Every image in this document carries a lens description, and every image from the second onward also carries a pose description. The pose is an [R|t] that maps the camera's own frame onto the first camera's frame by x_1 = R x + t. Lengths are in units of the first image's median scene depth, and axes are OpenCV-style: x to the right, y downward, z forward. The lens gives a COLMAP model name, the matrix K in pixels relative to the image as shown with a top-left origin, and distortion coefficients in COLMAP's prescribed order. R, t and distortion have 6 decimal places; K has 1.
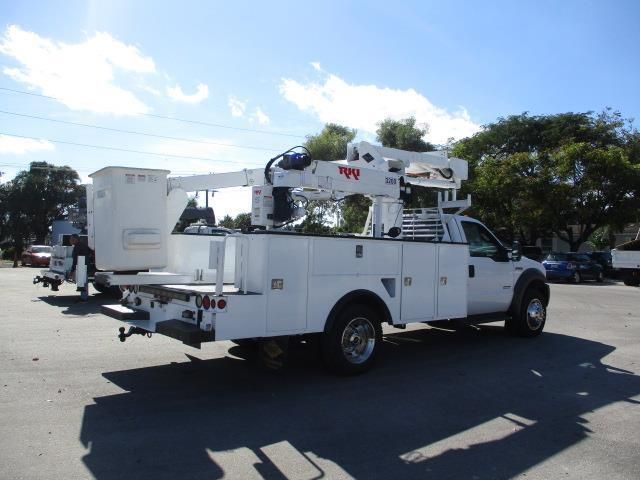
lens RADIAL K [[528.9, 0, 323.0], [0, 528.9, 242.4], [0, 0, 1]] dist [-0.027613, -0.002743]
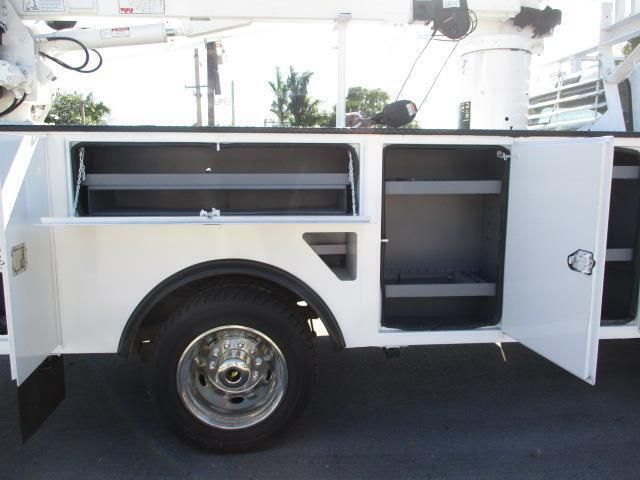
lens RADIAL K [[528.9, 0, 323.0], [0, 528.9, 242.4], [0, 0, 1]] dist [-0.027613, -0.002743]
pose [[0.815200, 0.057518, -0.576316, 0.336983], [0.031419, 0.989200, 0.143167, 0.018798], [0.578327, -0.134817, 0.804589, 0.665411]]
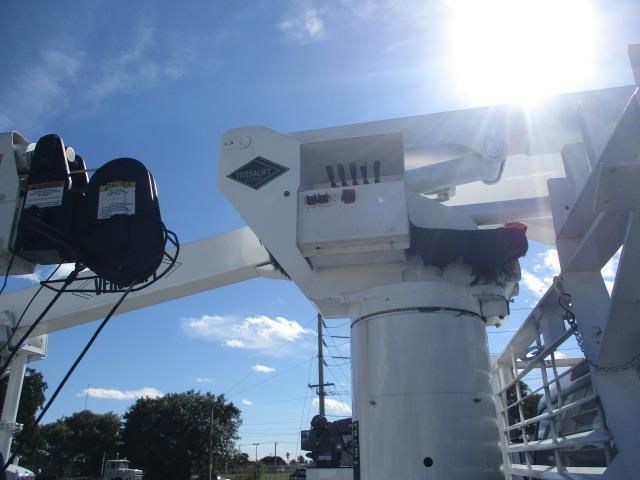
lens RADIAL K [[528.9, 0, 323.0], [0, 528.9, 242.4], [0, 0, 1]] dist [-0.027613, -0.002743]
pose [[0.642286, -0.327889, -0.692790, 0.334127], [0.036983, 0.916081, -0.399284, -0.020364], [0.765572, 0.230833, 0.600512, 1.023428]]
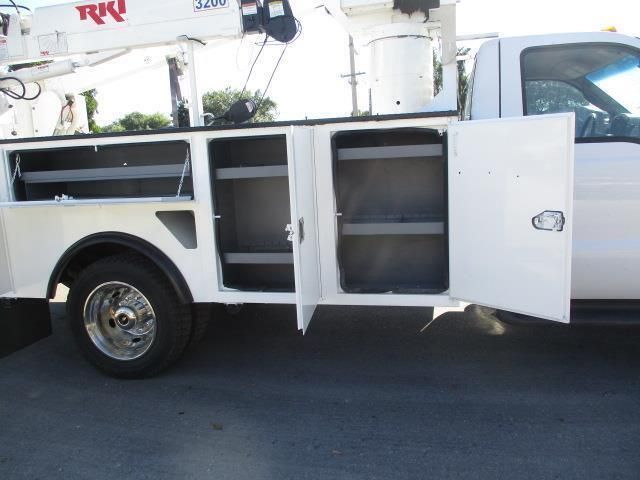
lens RADIAL K [[528.9, 0, 323.0], [0, 528.9, 242.4], [0, 0, 1]] dist [-0.027613, -0.002743]
pose [[0.590260, 0.078567, -0.803381, 0.594011], [0.079453, 0.984764, 0.154681, 0.030969], [0.803294, -0.155133, 0.575024, 0.802585]]
